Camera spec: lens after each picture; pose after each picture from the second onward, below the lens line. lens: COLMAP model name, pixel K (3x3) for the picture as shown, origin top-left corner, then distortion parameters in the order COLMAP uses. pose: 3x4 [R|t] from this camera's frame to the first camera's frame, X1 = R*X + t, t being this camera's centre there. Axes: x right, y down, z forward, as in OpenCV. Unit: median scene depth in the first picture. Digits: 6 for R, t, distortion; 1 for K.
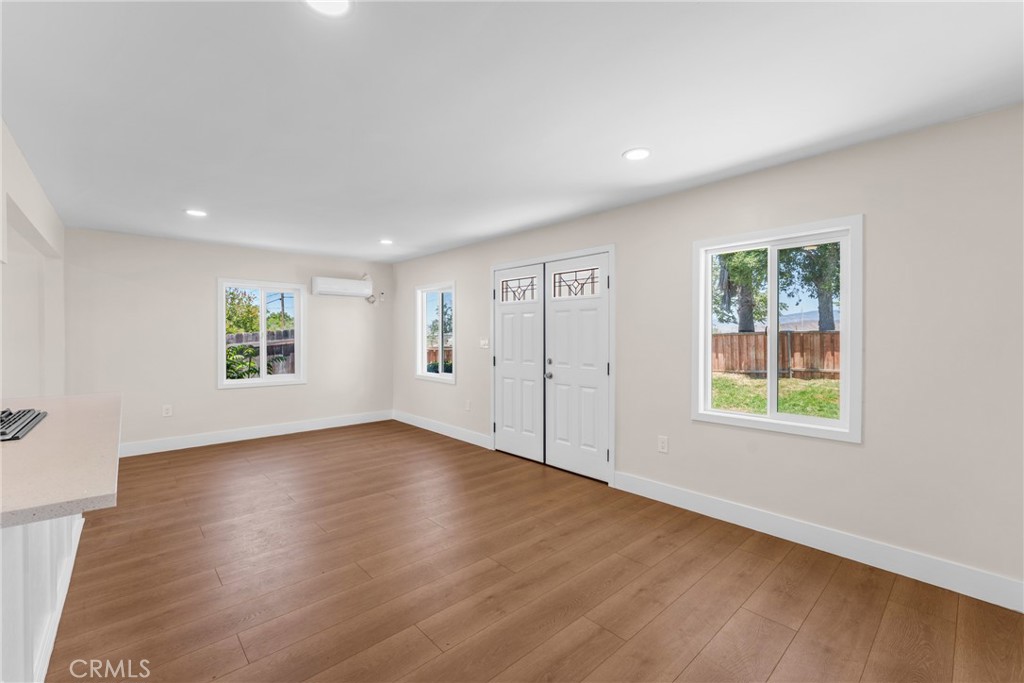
lens RADIAL K [[431.2, 0, 507.8], [0, 431.2, 340.2], [0, 0, 1]] dist [0.001866, -0.000756]
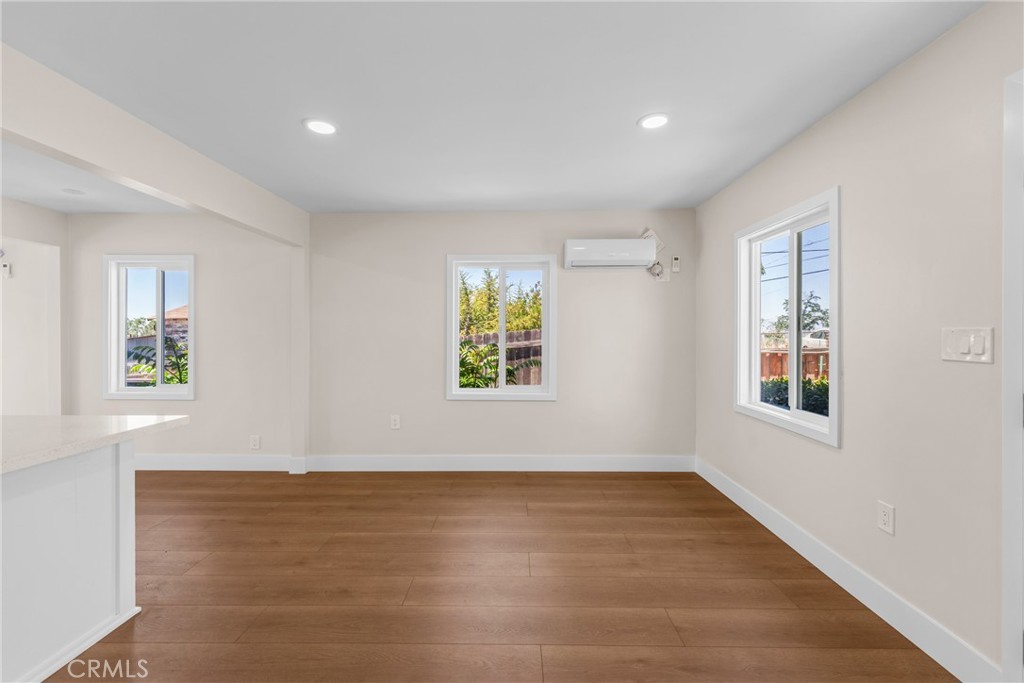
lens RADIAL K [[409.5, 0, 511.1], [0, 409.5, 340.1], [0, 0, 1]] dist [-0.003571, 0.000161]
pose [[0.730829, 0.004167, -0.682548, -0.081742], [-0.002220, 0.999991, 0.003727, 0.003000], [0.682557, -0.001208, 0.730831, 0.492999]]
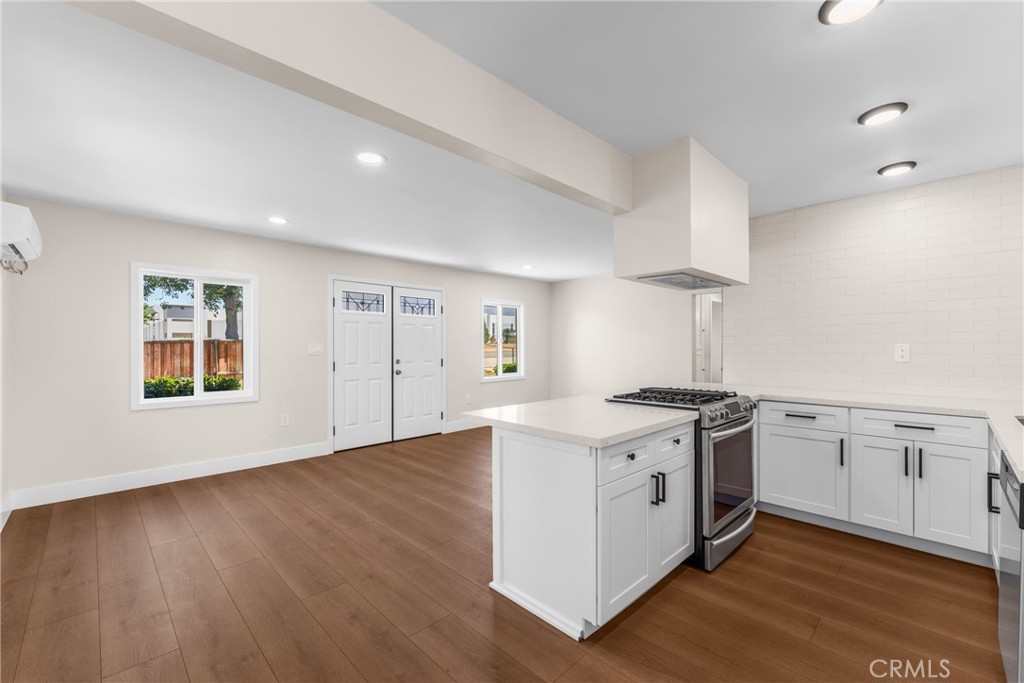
lens RADIAL K [[431.2, 0, 507.6], [0, 431.2, 346.2], [0, 0, 1]] dist [0.001866, -0.000756]
pose [[-0.035872, -0.003440, 0.999350, -0.912019], [0.012360, 0.999916, 0.003886, 0.000859], [-0.999280, 0.012491, -0.035827, 0.524160]]
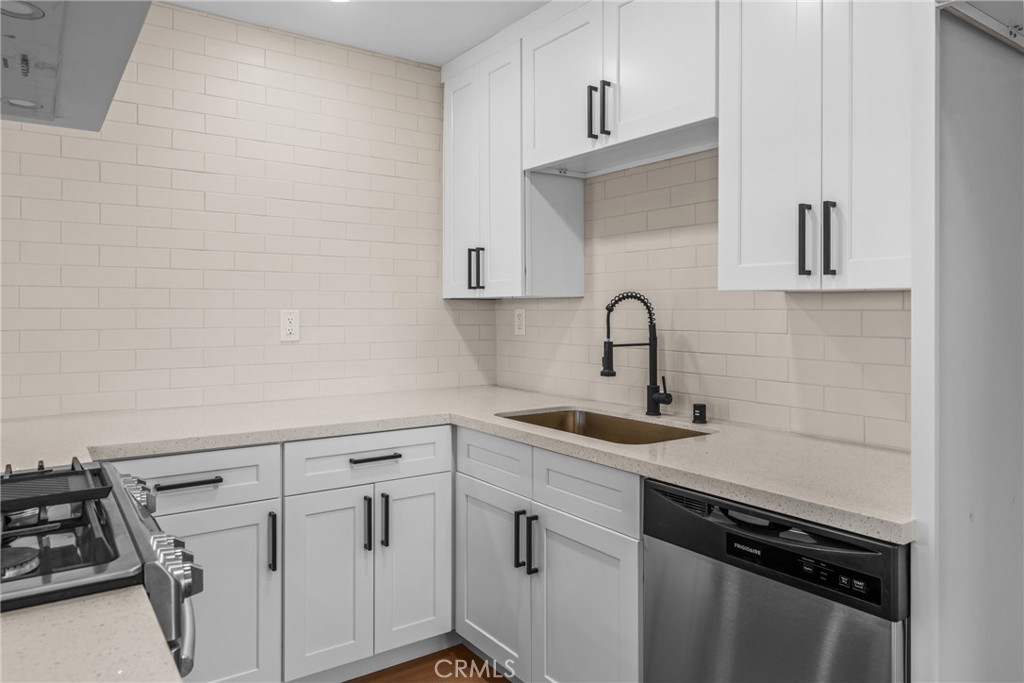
lens RADIAL K [[684.6, 0, 518.7], [0, 684.6, 311.7], [0, 0, 1]] dist [0.008088, 0.001926]
pose [[-0.993543, -0.001751, 0.113444, -0.609595], [-0.000634, 0.999951, 0.009882, 0.002839], [-0.113456, 0.009746, -0.993495, 0.472309]]
